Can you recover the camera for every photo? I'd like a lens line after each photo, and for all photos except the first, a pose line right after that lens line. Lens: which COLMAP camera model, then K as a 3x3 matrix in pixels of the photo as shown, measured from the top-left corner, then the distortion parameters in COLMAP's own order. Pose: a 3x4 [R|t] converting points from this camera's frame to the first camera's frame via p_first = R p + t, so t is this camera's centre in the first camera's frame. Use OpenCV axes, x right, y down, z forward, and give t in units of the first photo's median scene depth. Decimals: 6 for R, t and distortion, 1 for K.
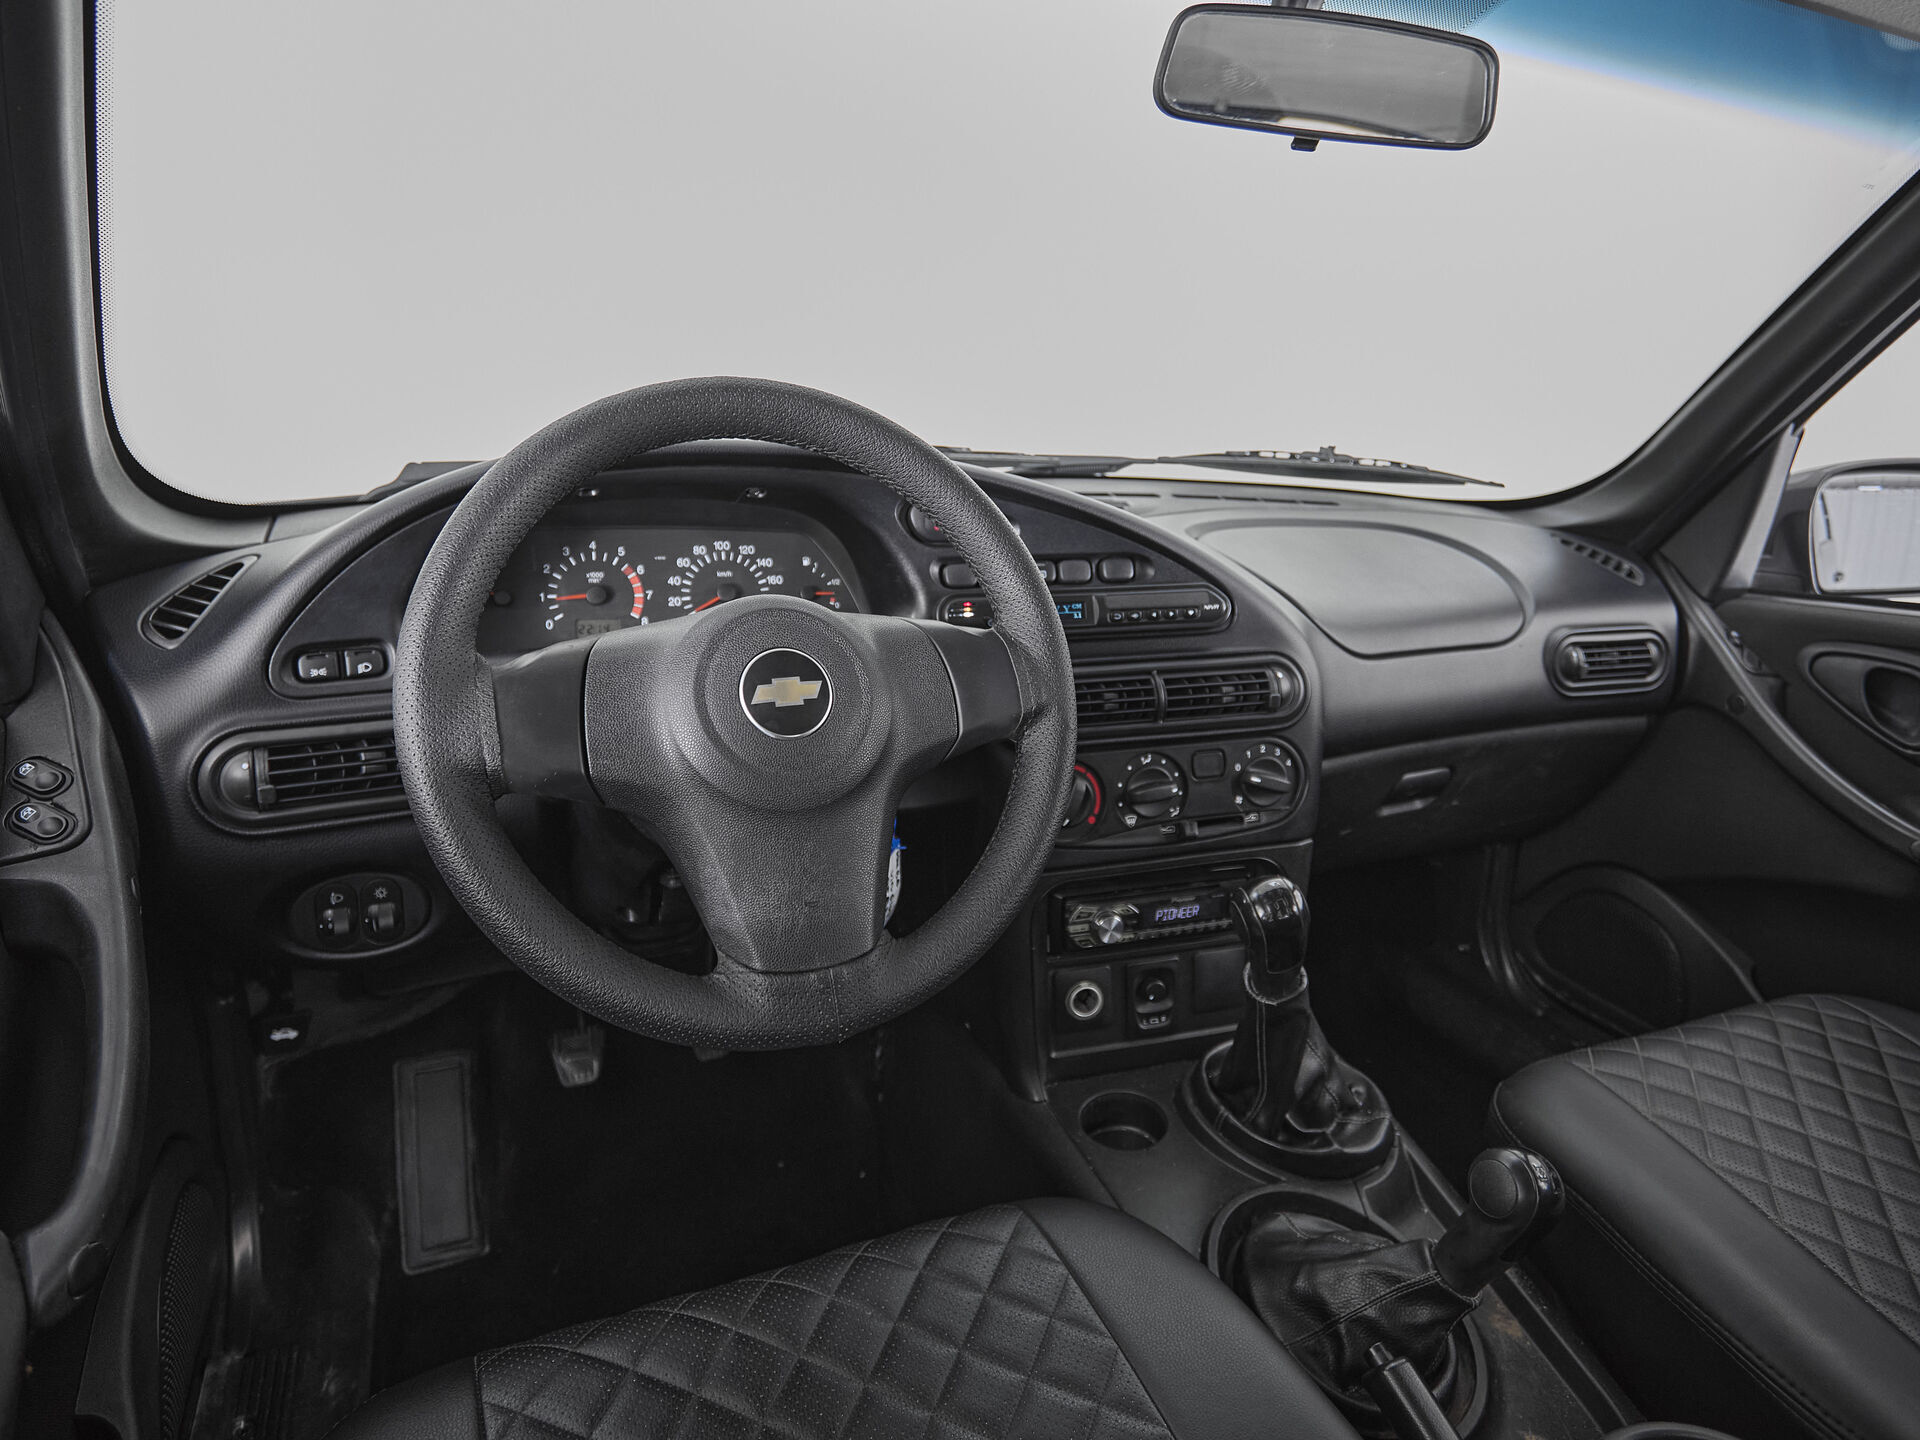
lens RADIAL K [[1205.7, 0, 971.8], [0, 1205.7, 706.3], [0, 0, 1]] dist [-0.002664, -0.007317]
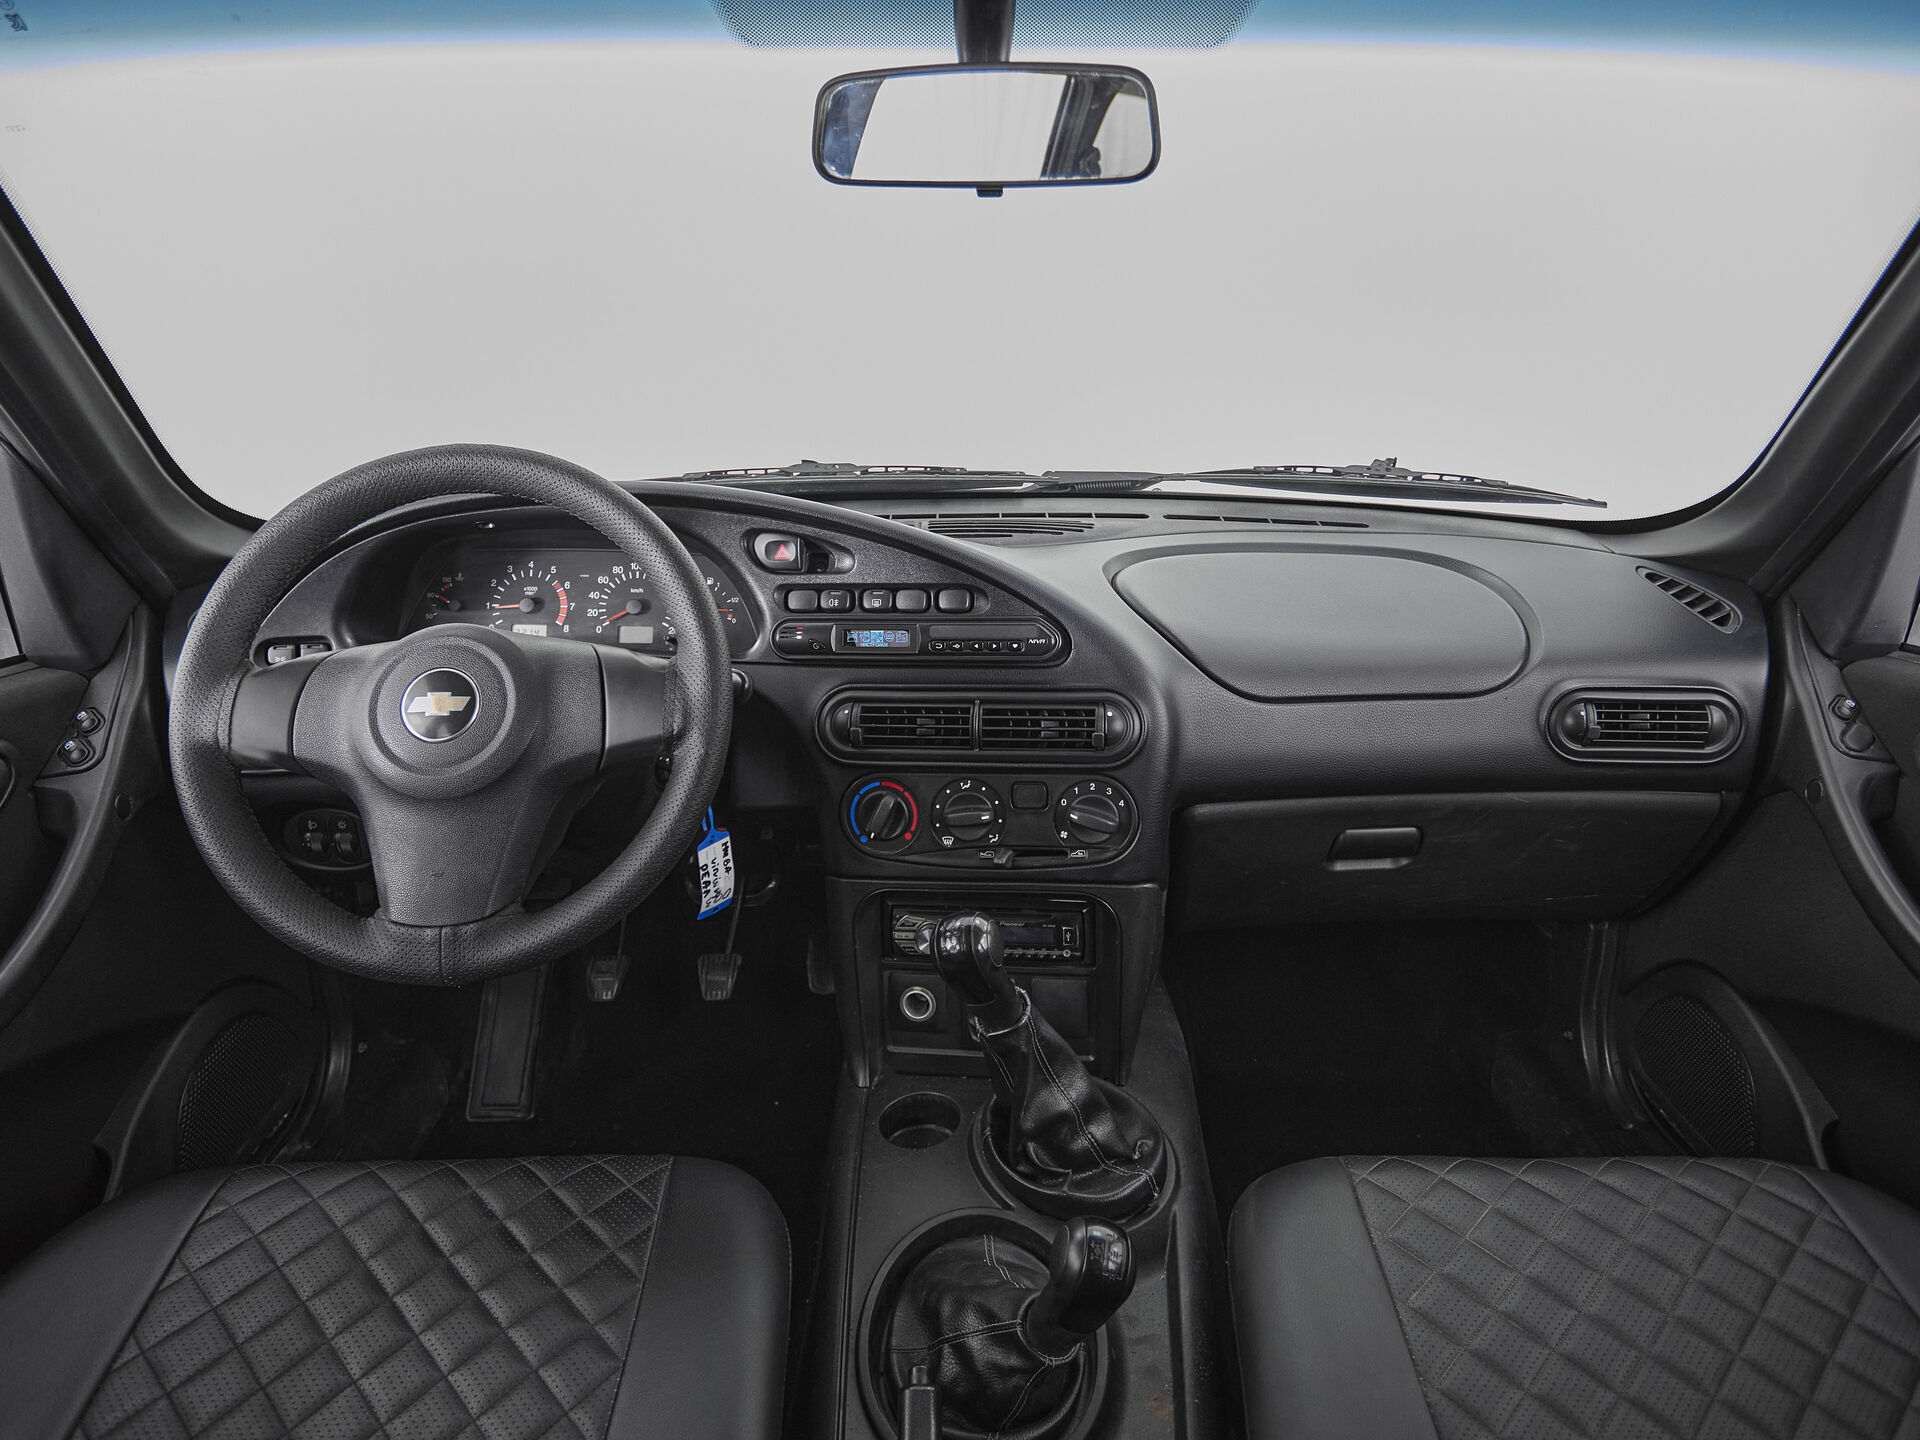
lens RADIAL K [[1205.7, 0, 945.5], [0, 1205.7, 727.9], [0, 0, 1]] dist [-0.002664, -0.007317]
pose [[0.908433, 0.085981, -0.409093, 0.543971], [-0.068770, 0.996024, 0.056628, -0.061727], [0.412335, -0.023310, 0.910734, 0.049826]]
